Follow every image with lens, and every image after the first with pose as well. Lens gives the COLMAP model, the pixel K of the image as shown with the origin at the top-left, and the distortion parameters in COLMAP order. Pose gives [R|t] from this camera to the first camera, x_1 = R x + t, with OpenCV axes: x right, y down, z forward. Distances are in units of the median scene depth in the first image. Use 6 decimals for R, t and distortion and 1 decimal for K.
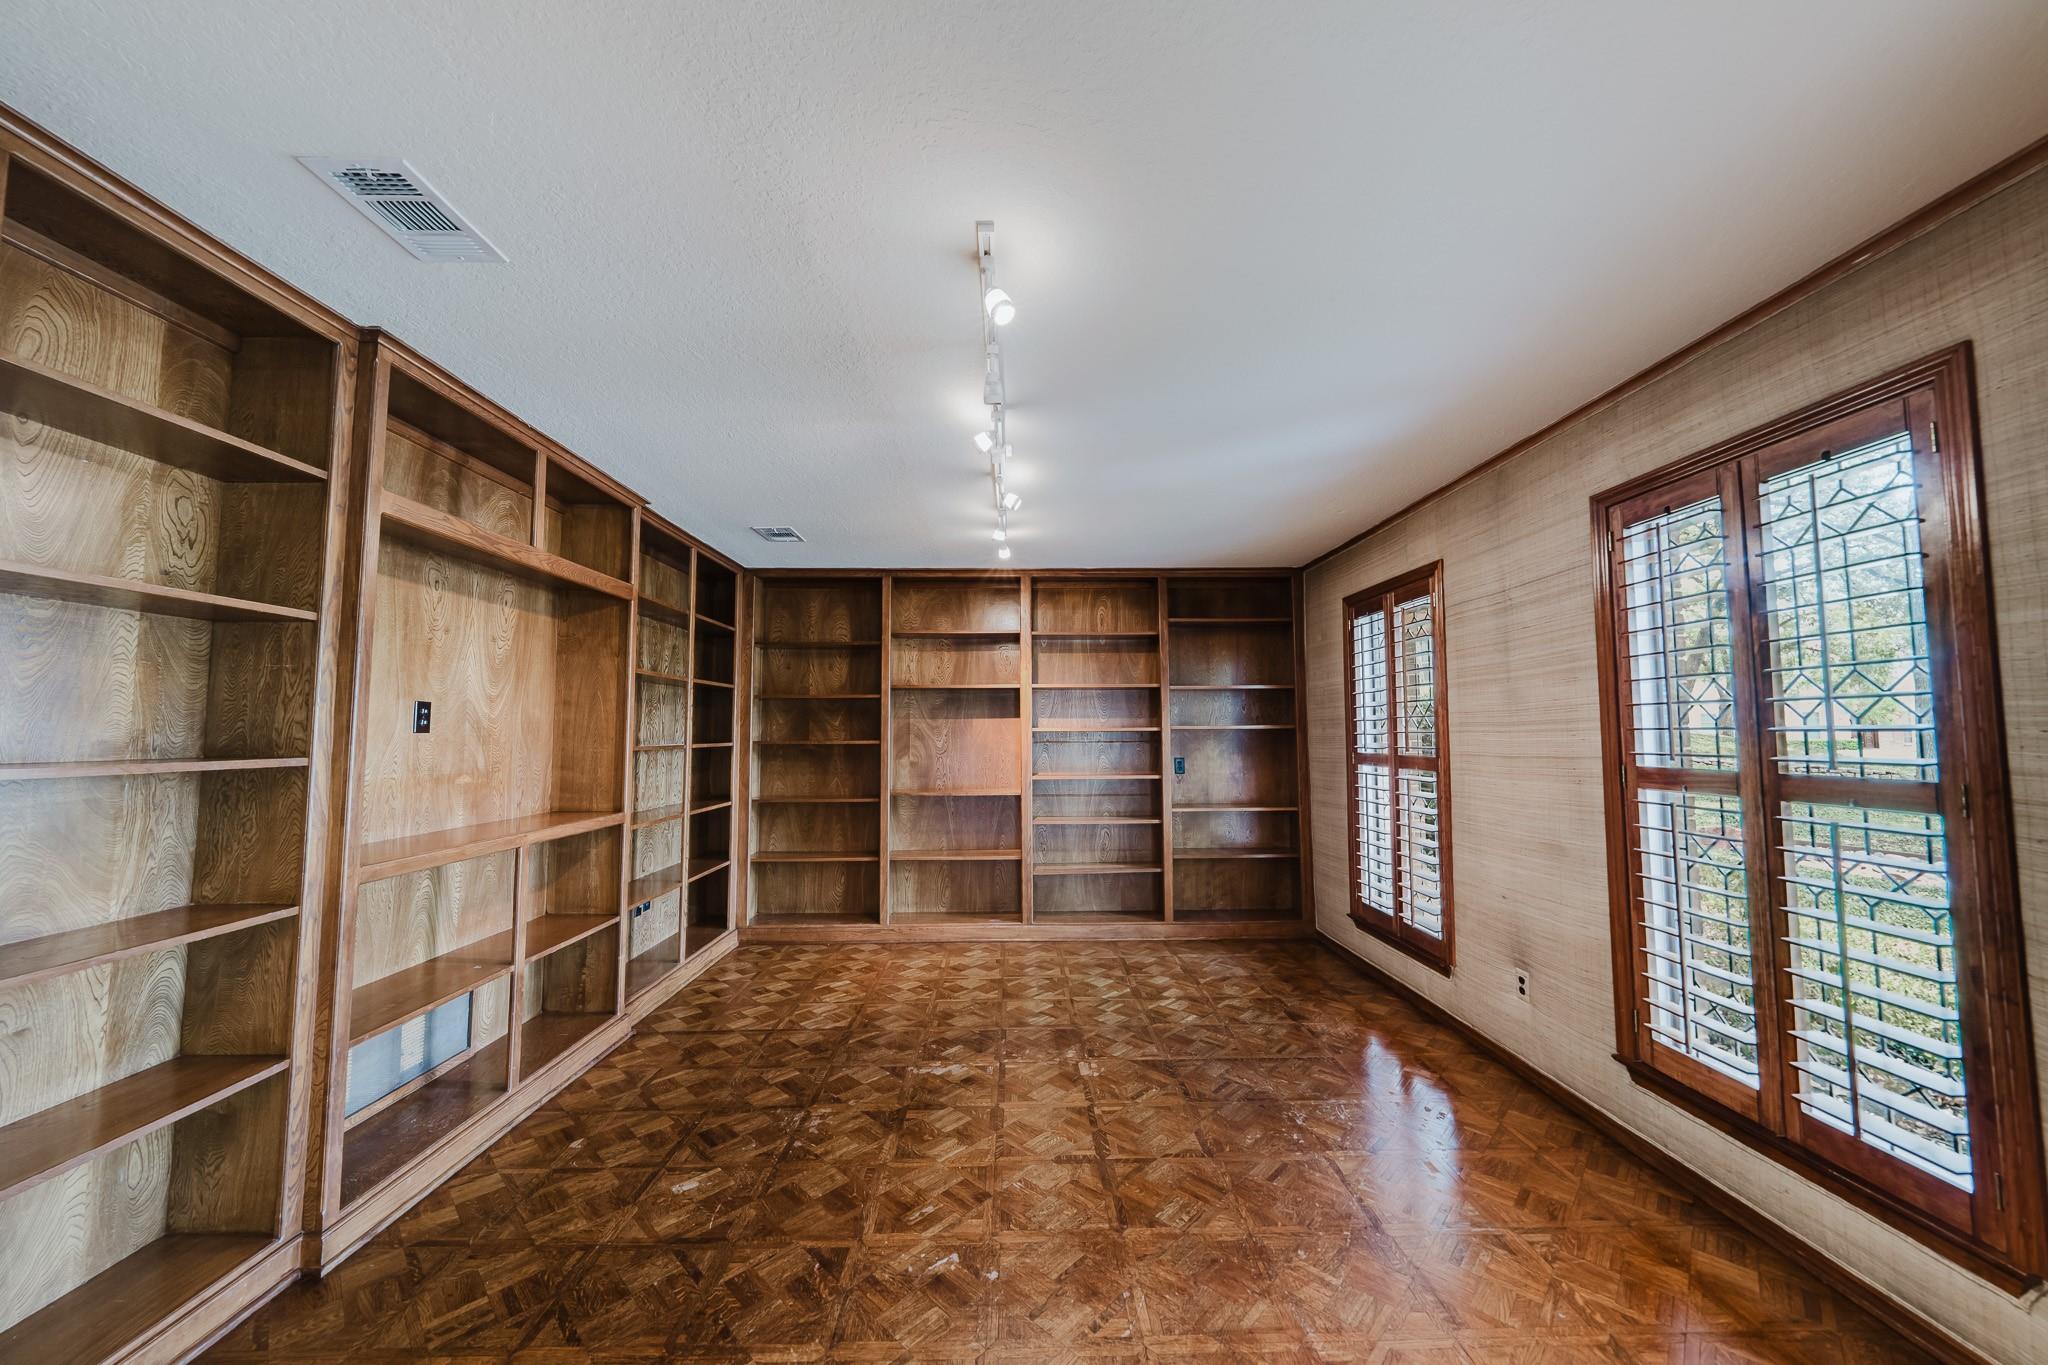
lens RADIAL K [[699.9, 0, 1024.0], [0, 699.9, 682.5], [0, 0, 1]] dist [-0.005445, 0.001070]
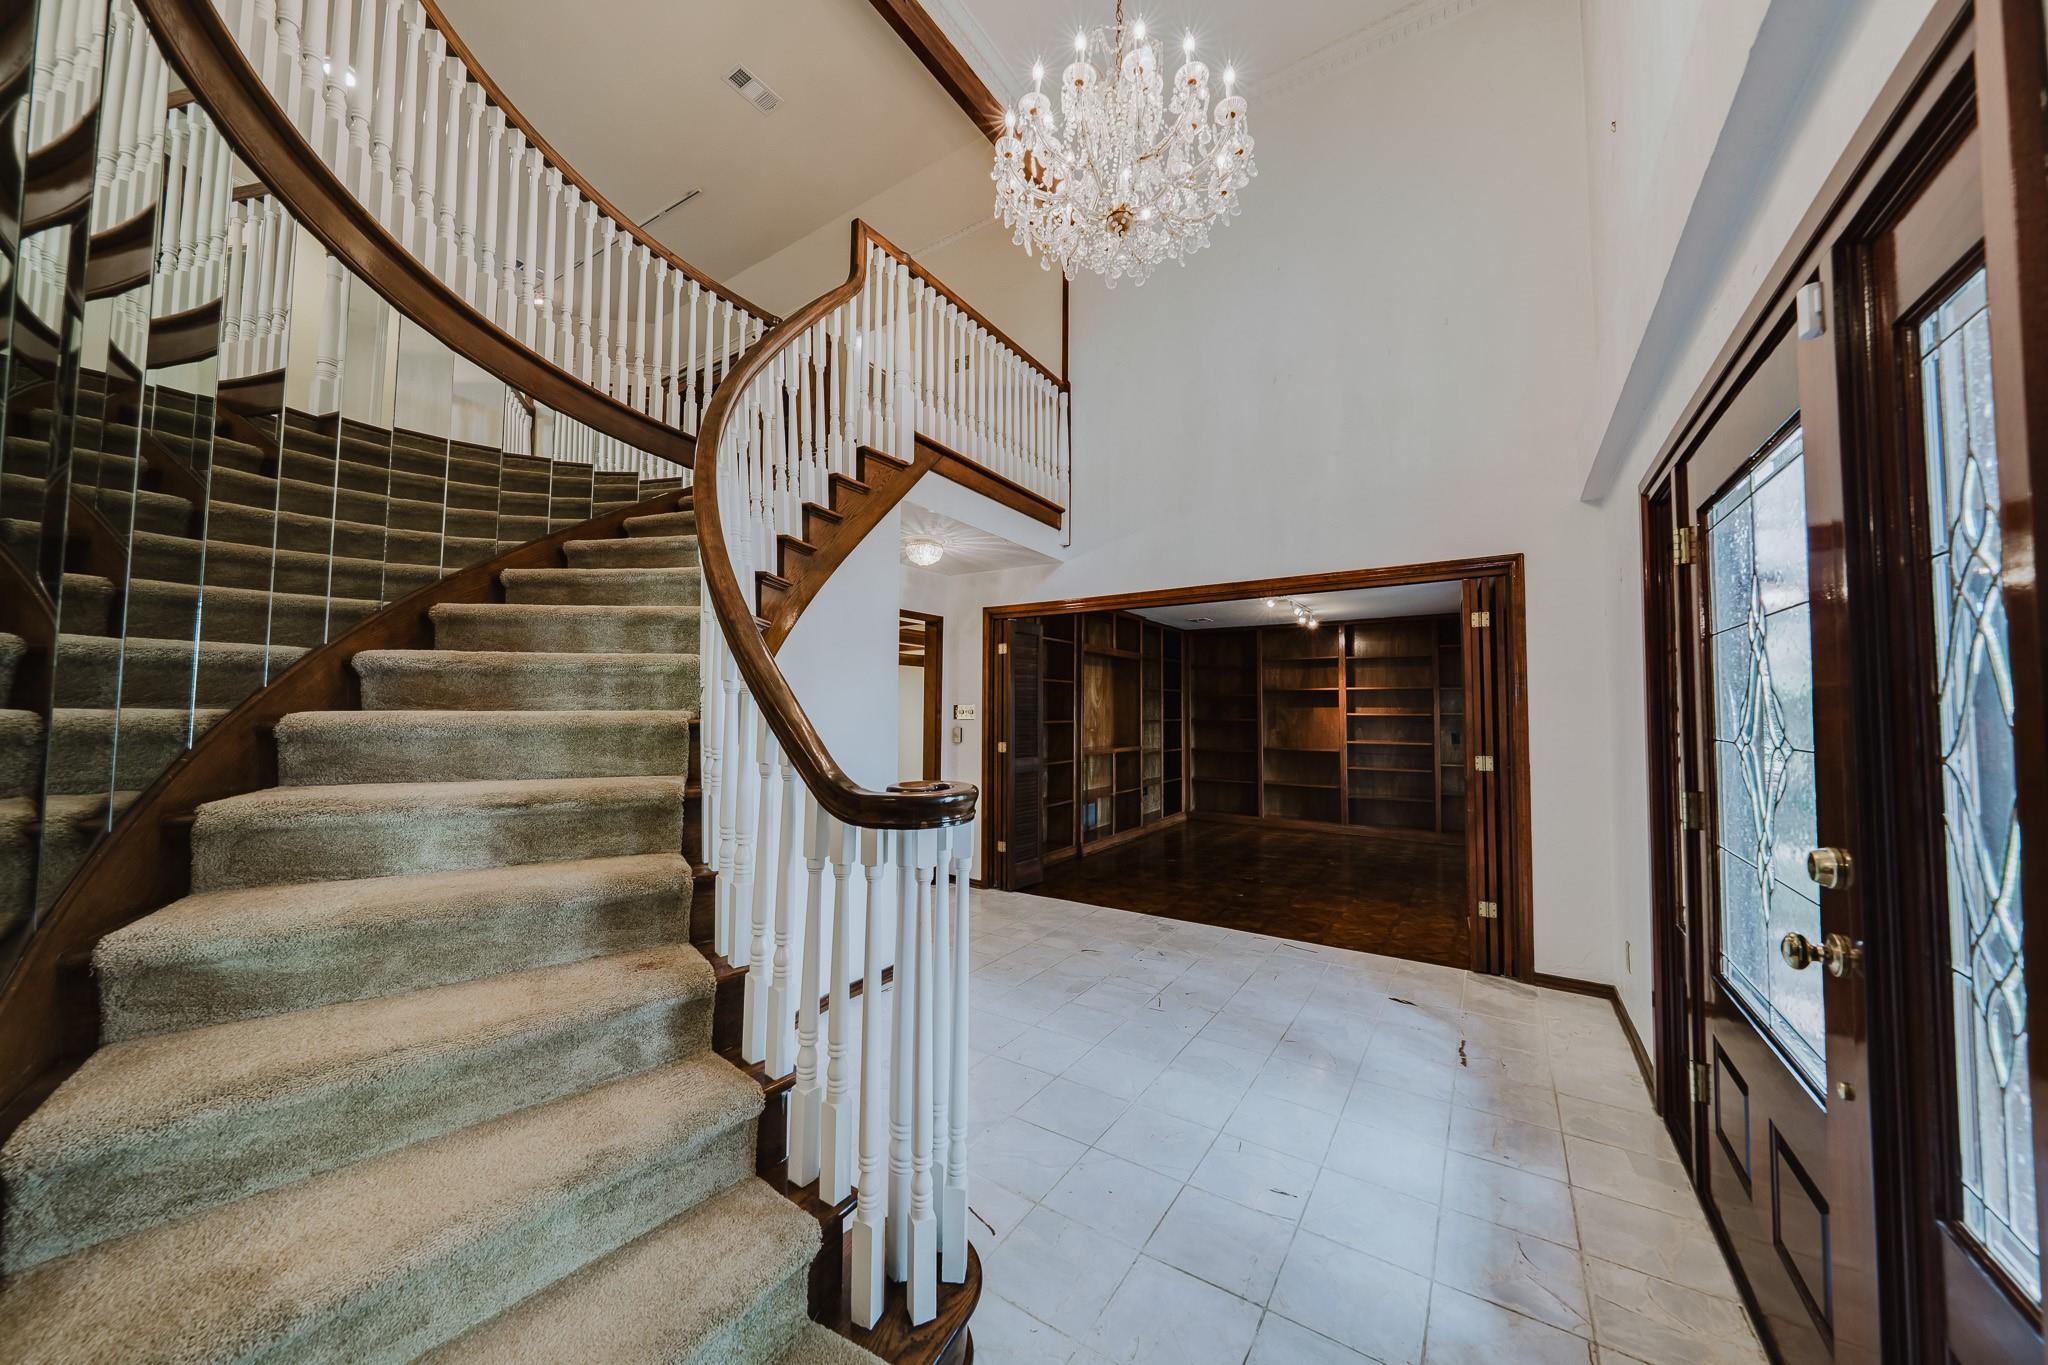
lens RADIAL K [[699.9, 0, 1024.0], [0, 699.9, 682.5], [0, 0, 1]] dist [-0.005445, 0.001070]
pose [[0.818146, -0.016803, -0.574765, 0.353731], [0.032396, 0.999332, 0.016899, -0.064923], [0.574097, -0.032446, 0.818144, -0.858224]]
